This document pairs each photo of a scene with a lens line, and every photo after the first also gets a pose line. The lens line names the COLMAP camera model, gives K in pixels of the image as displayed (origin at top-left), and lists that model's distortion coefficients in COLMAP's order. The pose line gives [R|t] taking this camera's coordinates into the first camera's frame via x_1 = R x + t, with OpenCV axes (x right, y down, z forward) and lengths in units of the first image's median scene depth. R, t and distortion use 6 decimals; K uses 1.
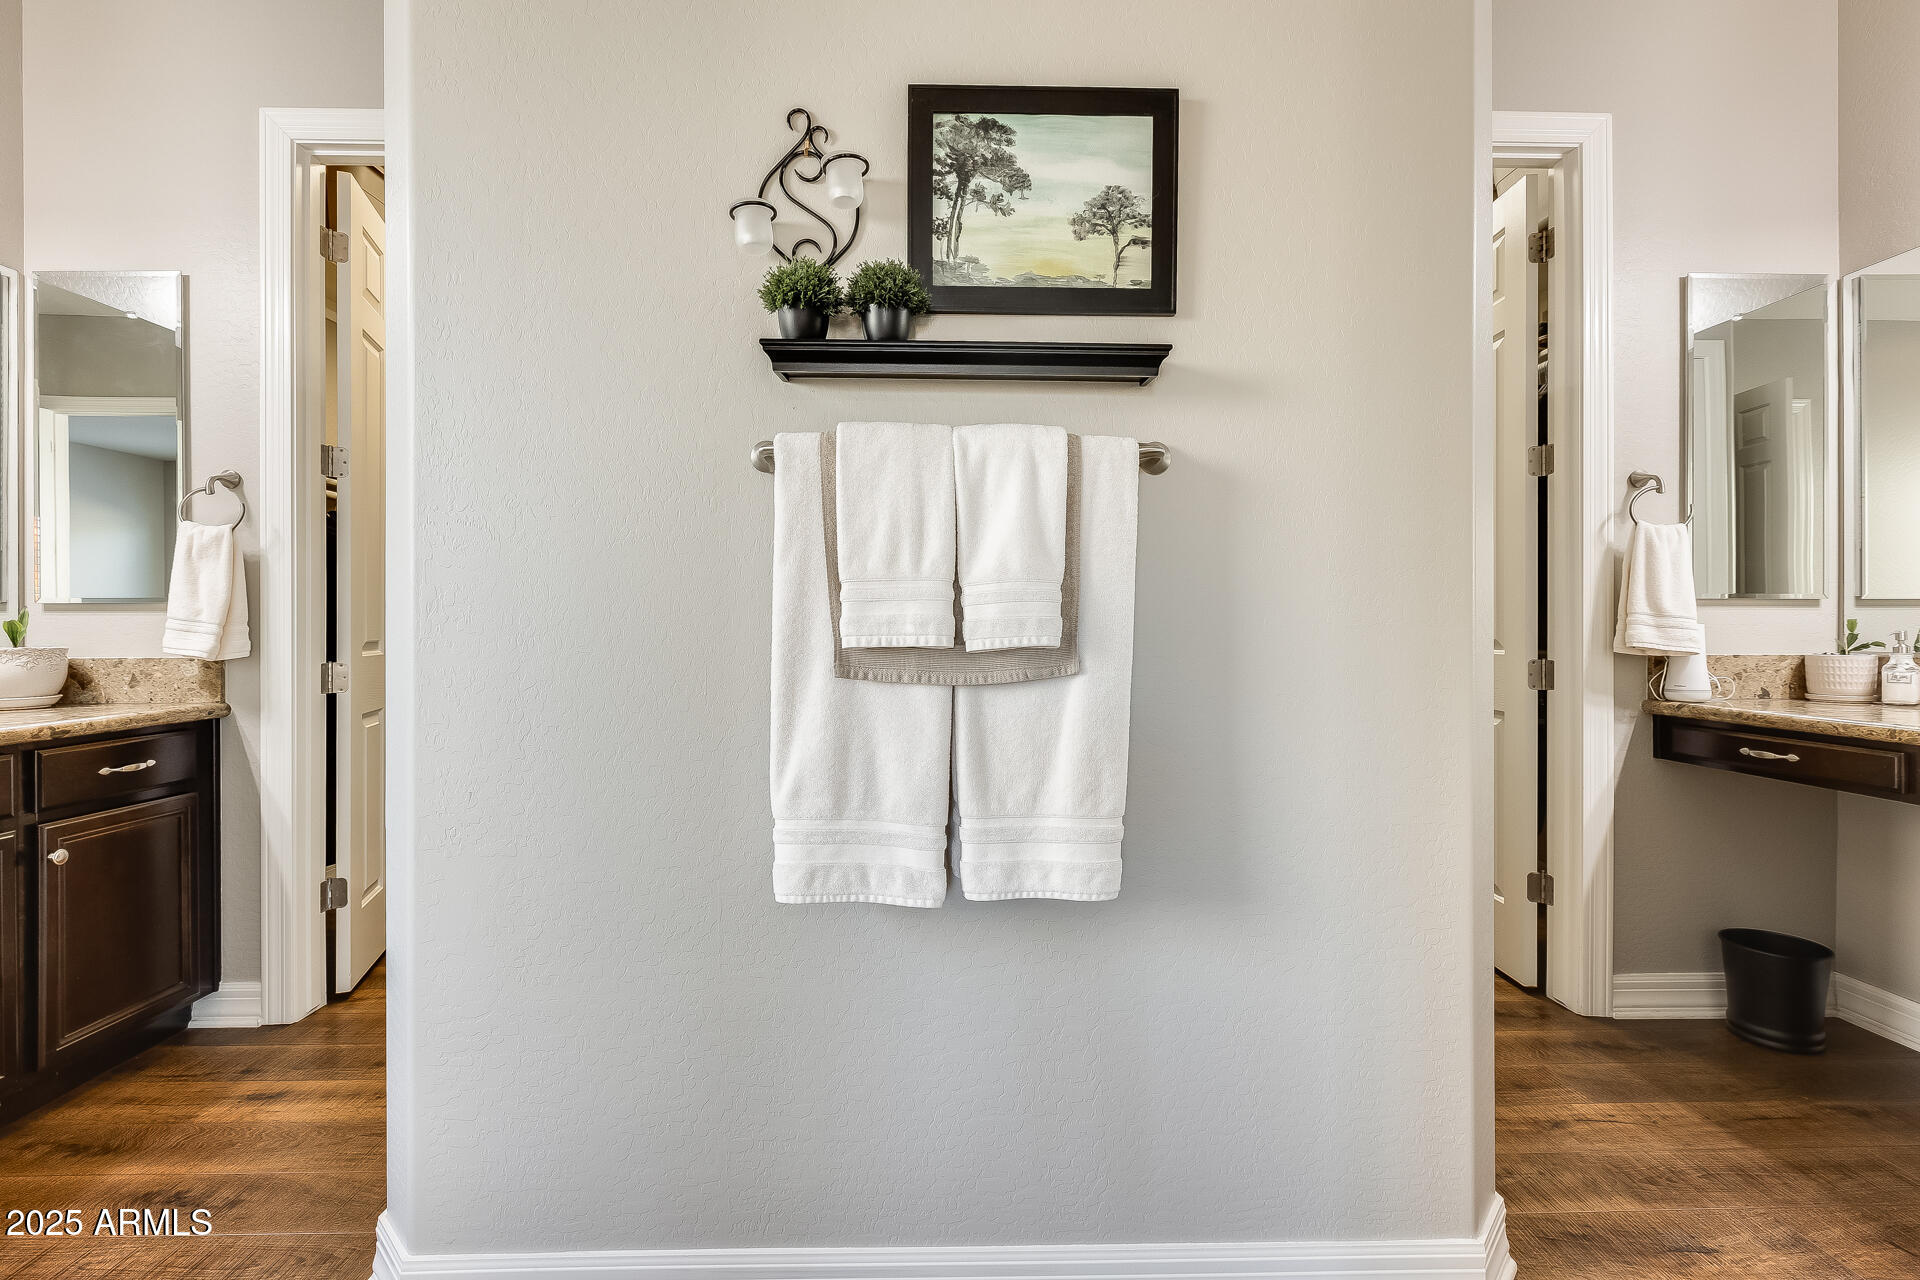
lens RADIAL K [[974.3, 0, 971.8], [0, 974.3, 638.5], [0, 0, 1]] dist [-0.003517, 0.001740]
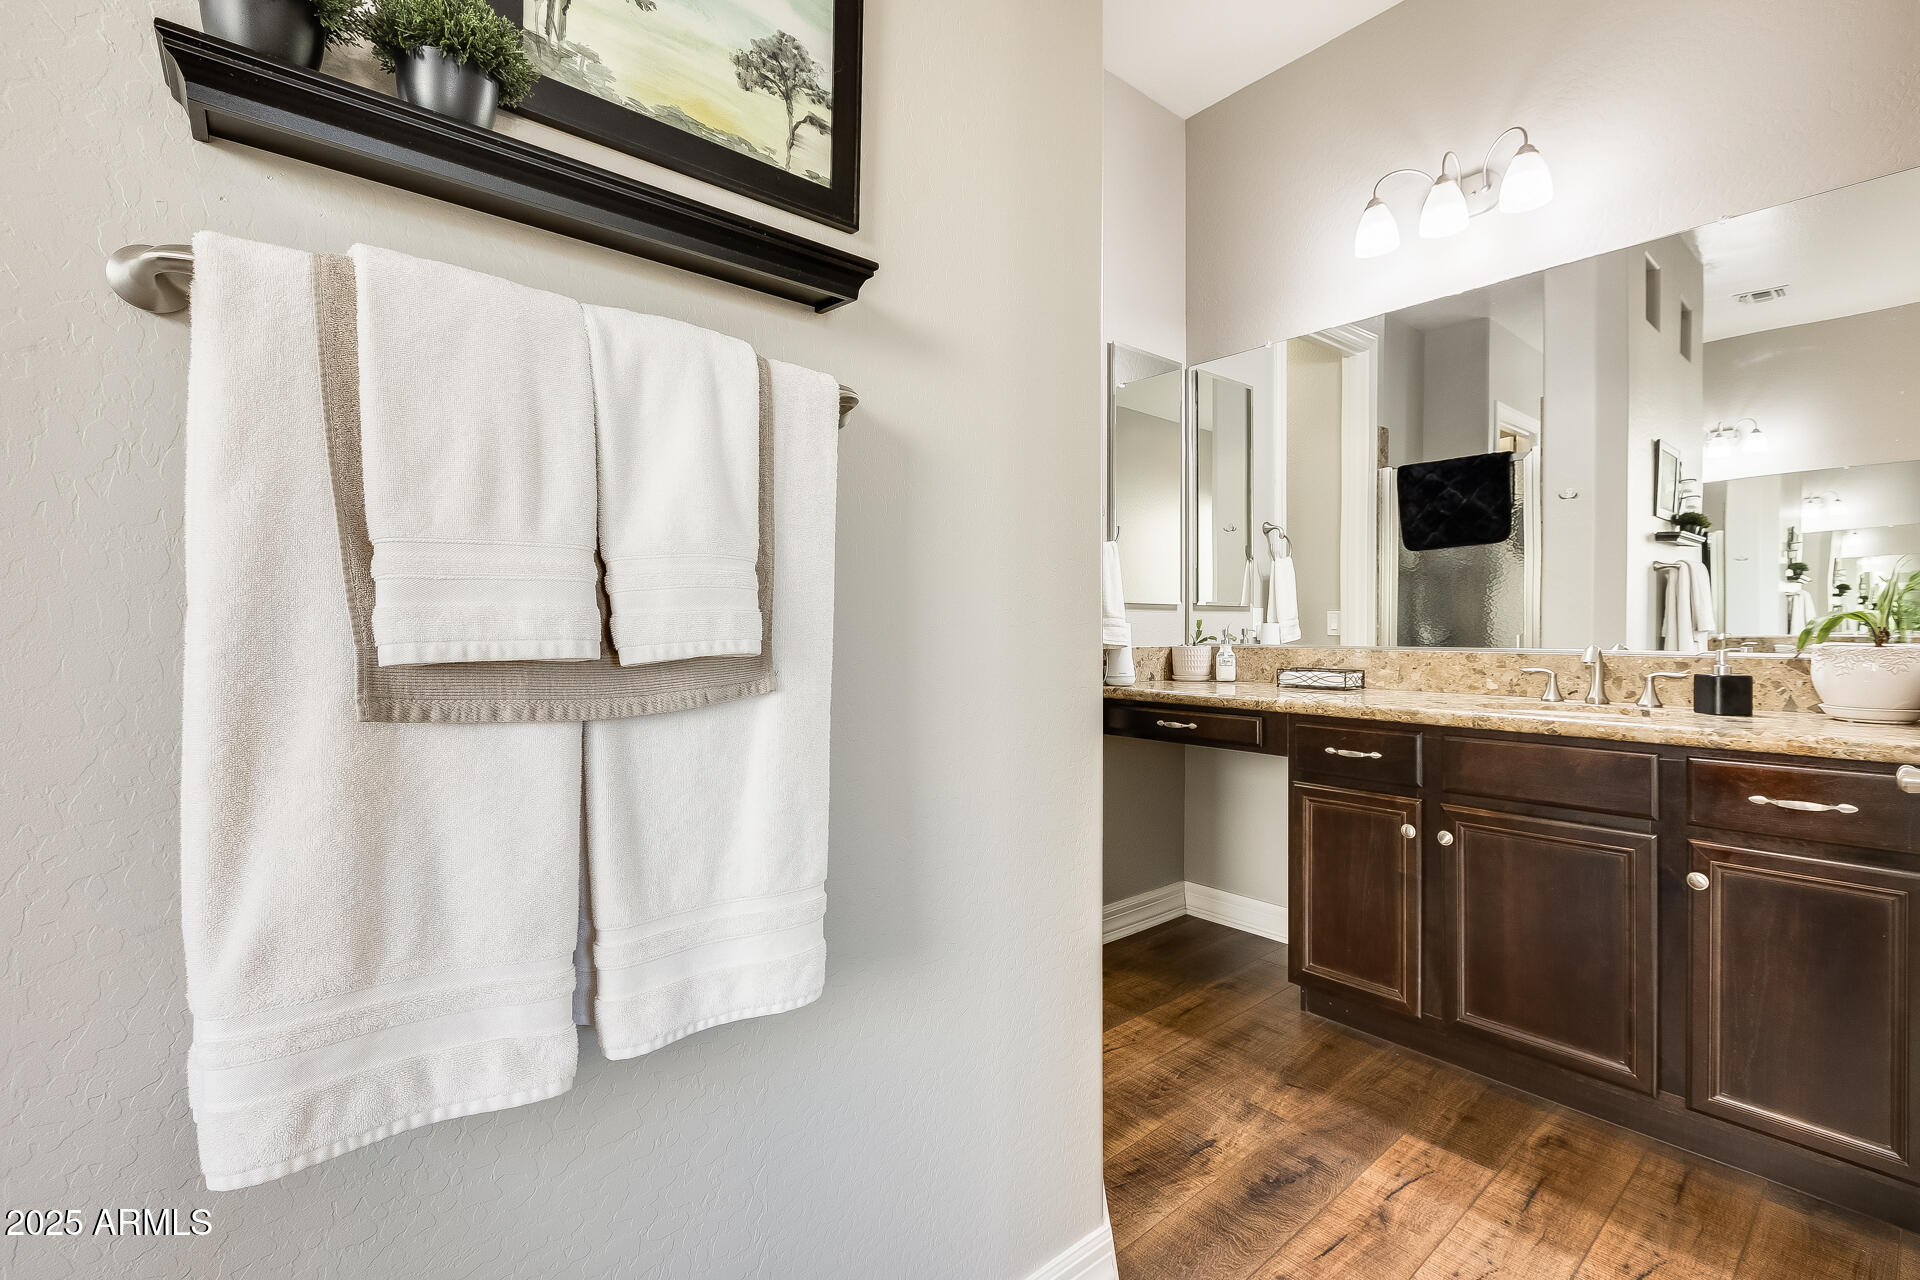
lens RADIAL K [[860.7, 0, 949.3], [0, 860.7, 633.0], [0, 0, 1]] dist [0.001629, -0.001871]
pose [[0.764714, -0.005992, 0.644342, -0.191293], [0.008216, 0.999966, -0.000452, -0.005159], [-0.644317, 0.005640, 0.764738, 0.427129]]
